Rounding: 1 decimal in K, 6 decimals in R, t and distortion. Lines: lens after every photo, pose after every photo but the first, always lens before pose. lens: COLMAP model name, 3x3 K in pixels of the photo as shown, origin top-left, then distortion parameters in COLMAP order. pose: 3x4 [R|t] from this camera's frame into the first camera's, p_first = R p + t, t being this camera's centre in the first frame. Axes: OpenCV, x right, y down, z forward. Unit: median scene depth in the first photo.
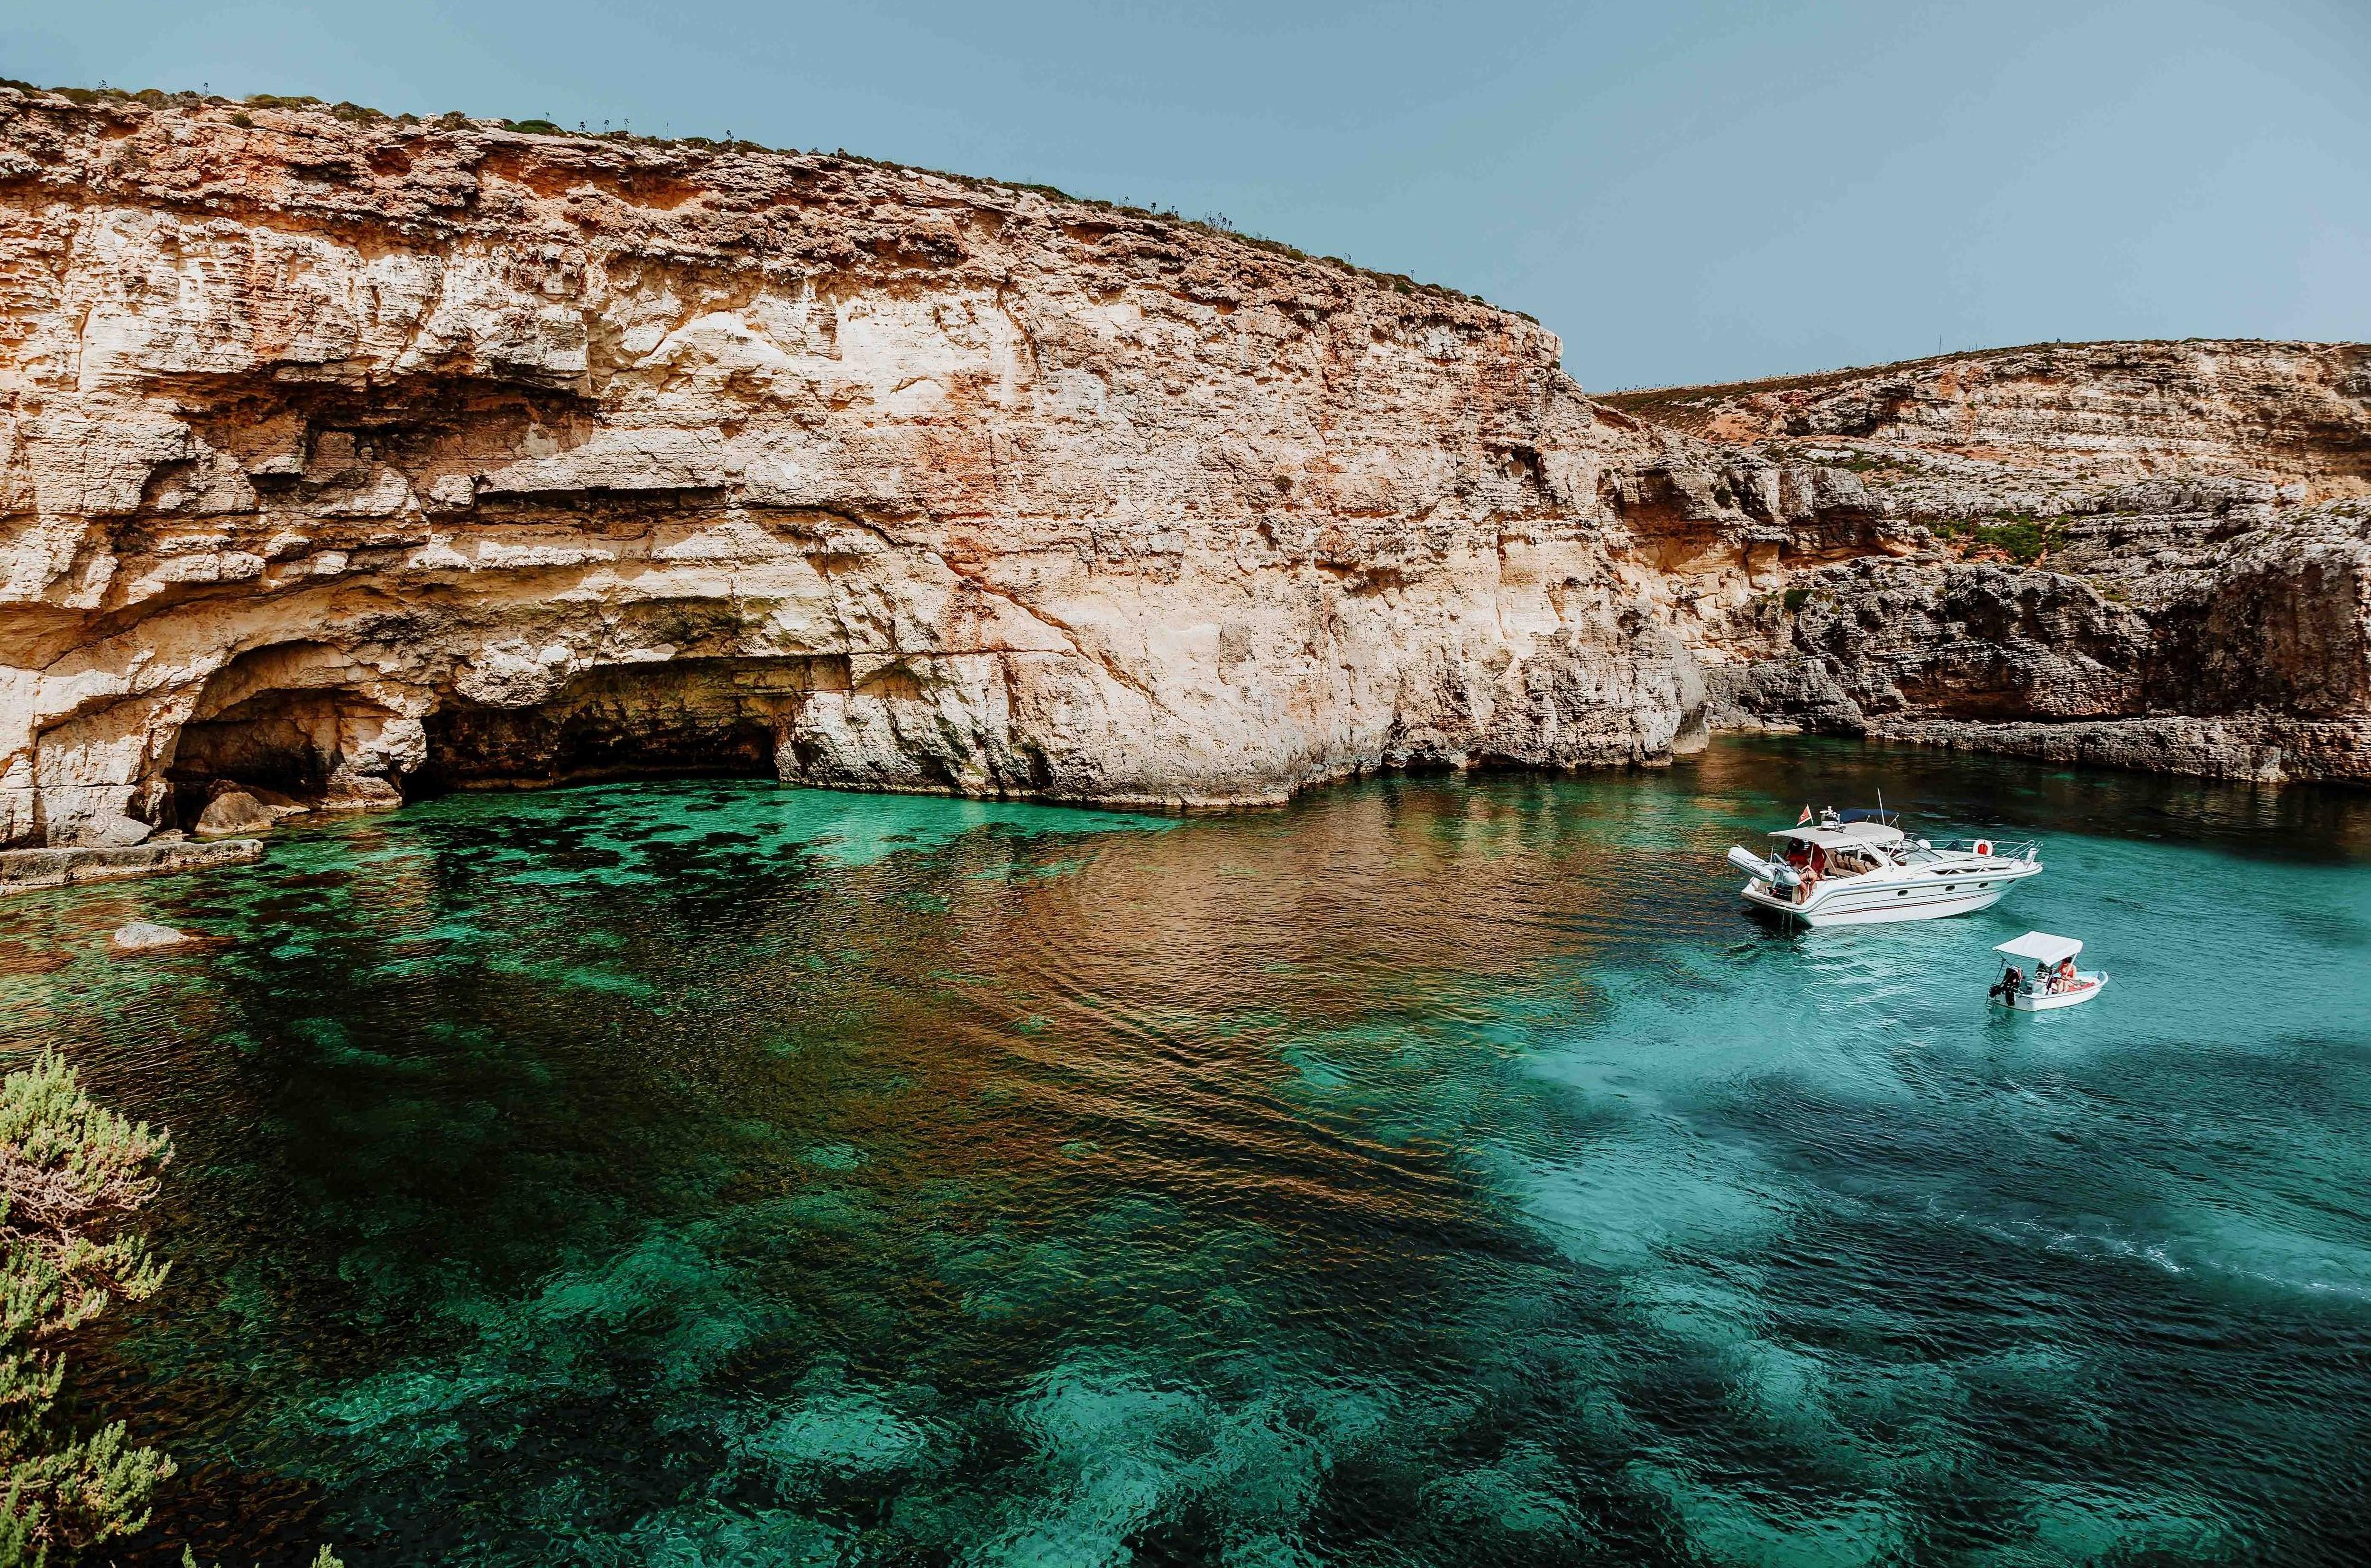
lens RADIAL K [[1627.8, 0, 1206.9], [0, 1627.8, 798.0], [0, 0, 1]] dist [-0.063662, 0.007264]
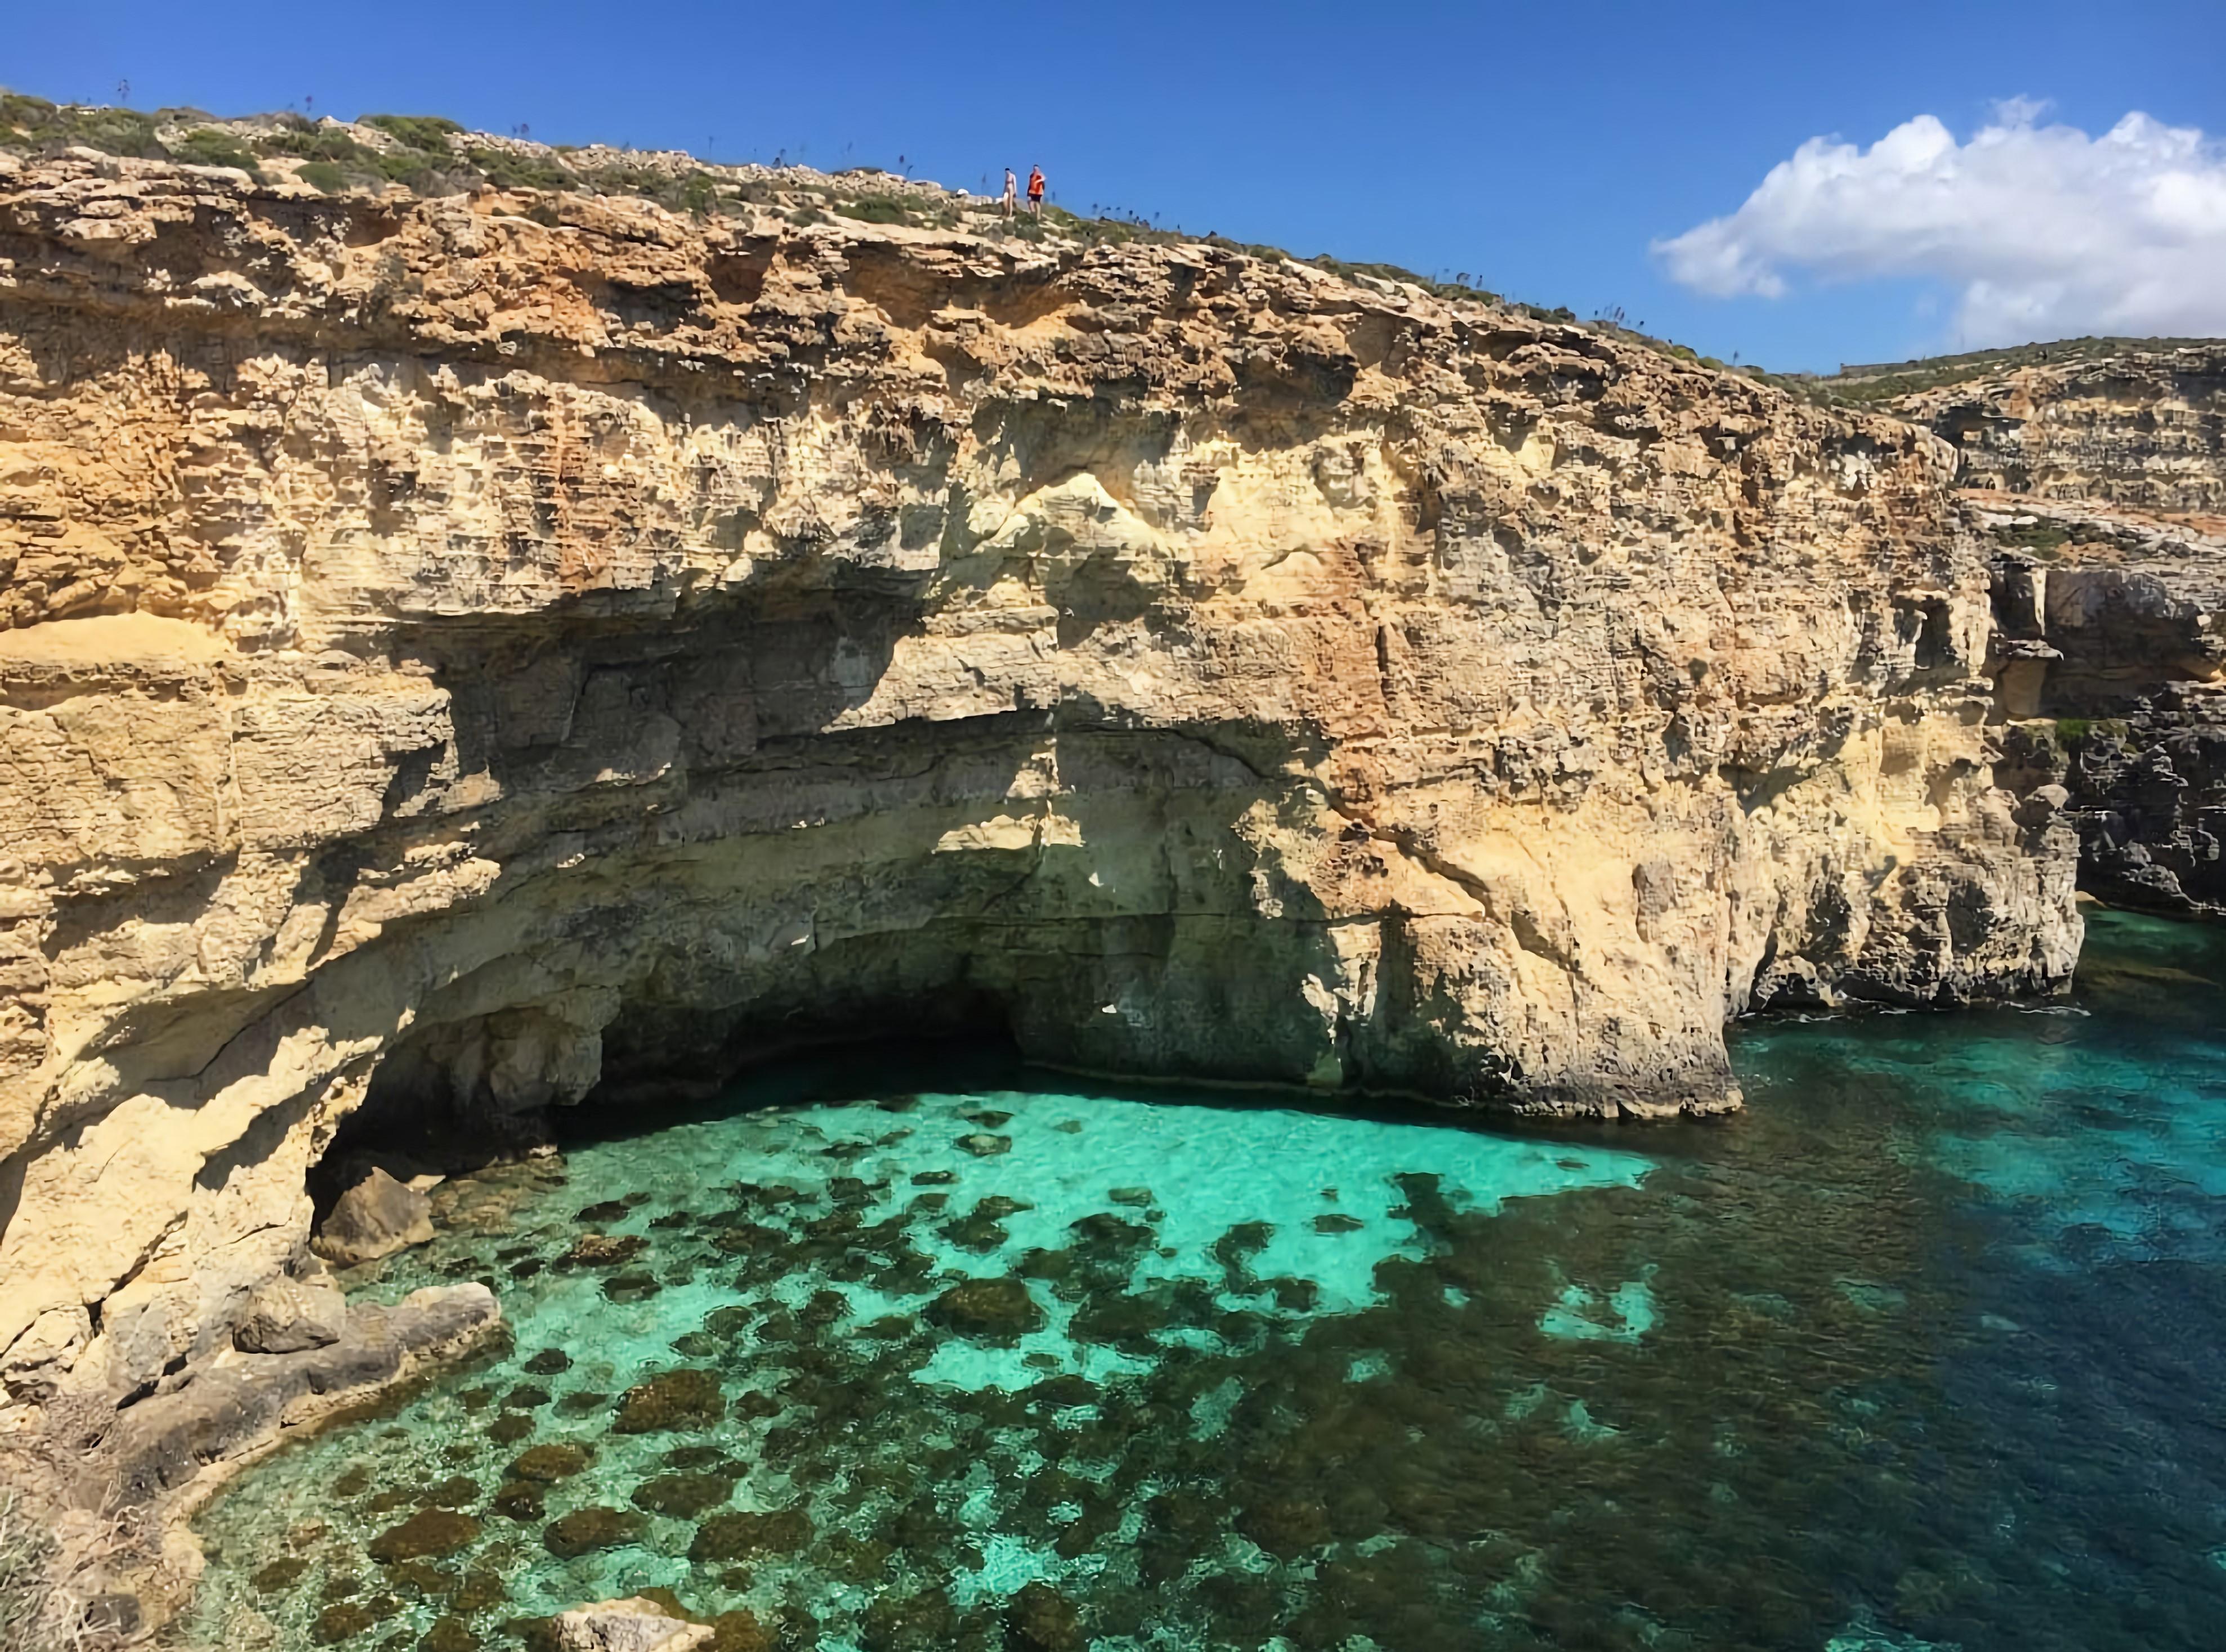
lens RADIAL K [[1865.2, 0, 1114.9], [0, 1865.2, 842.4], [0, 0, 1]] dist [0.079591, -0.031234]
pose [[0.995063, -0.007068, 0.098996, -0.338404], [0.005612, 0.999872, 0.014974, -0.138311], [-0.099089, -0.014344, 0.994975, 0.160640]]
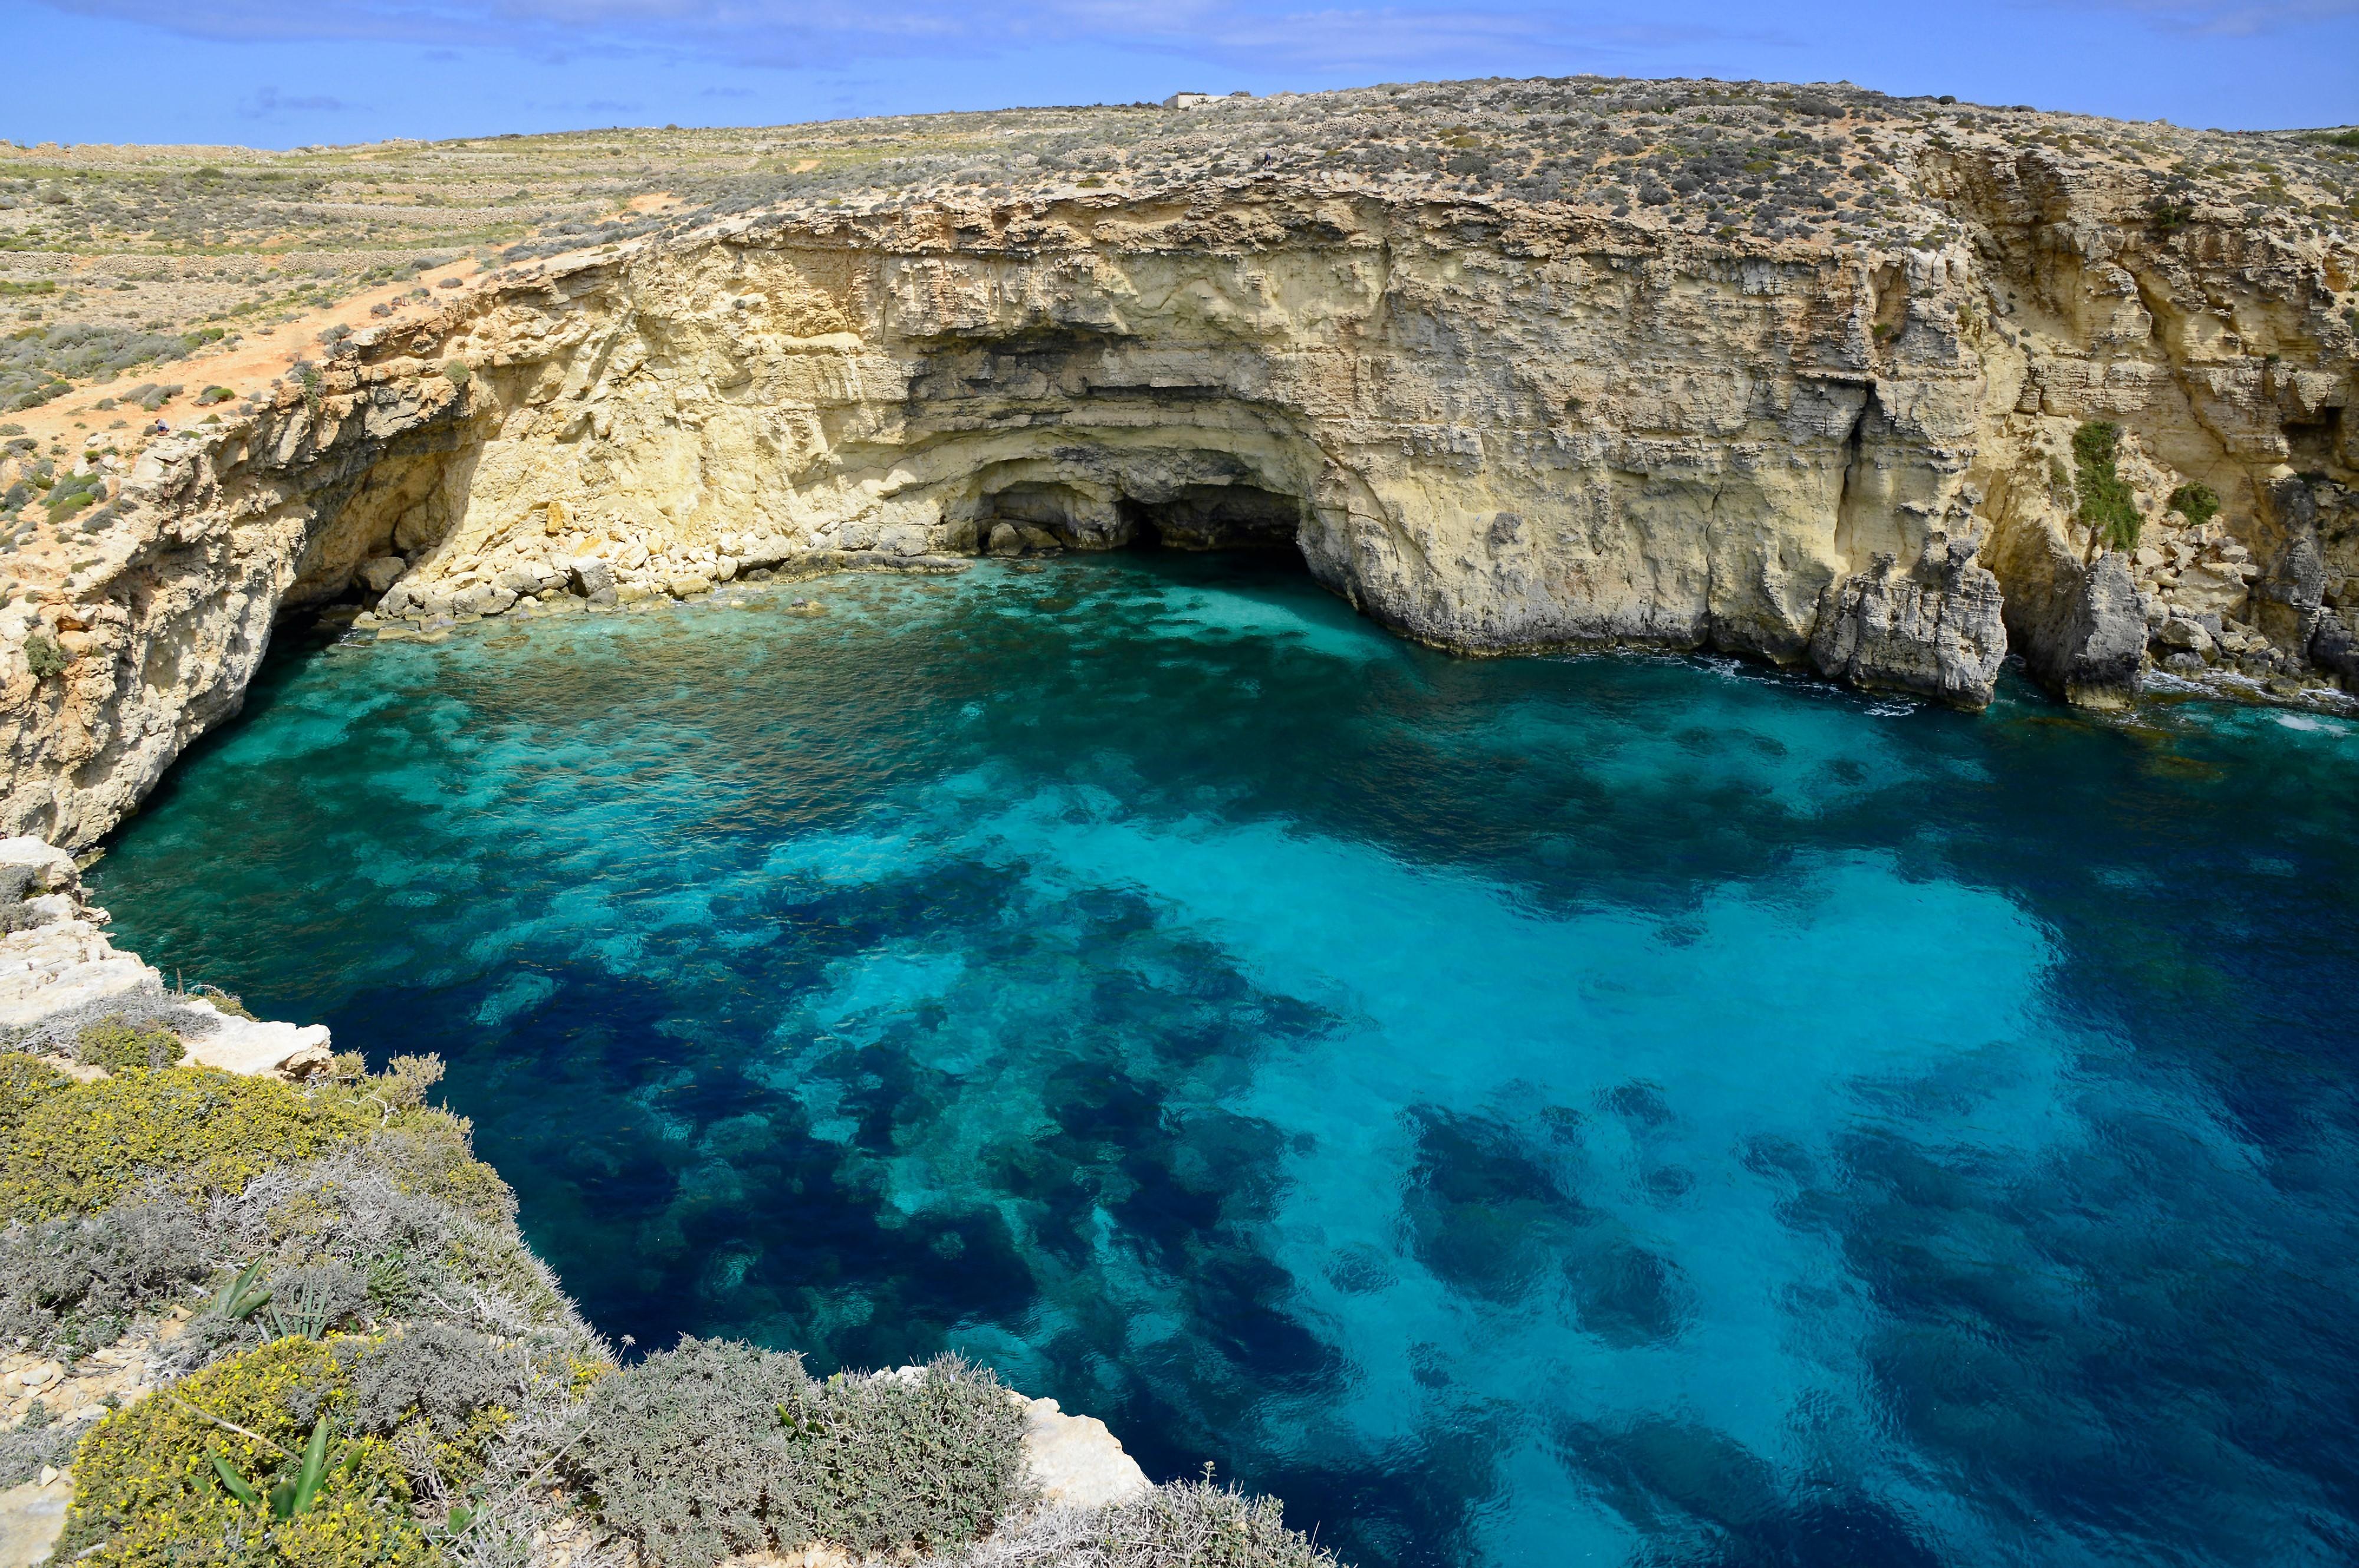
lens RADIAL K [[1709.2, 0, 1169.7], [0, 1709.2, 790.4], [0, 0, 1]] dist [-0.060284, 0.008662]
pose [[0.536603, 0.278467, -0.796563, 1.076213], [-0.115631, 0.959341, 0.257477, -0.227059], [0.835875, -0.046055, 0.546985, 0.024805]]
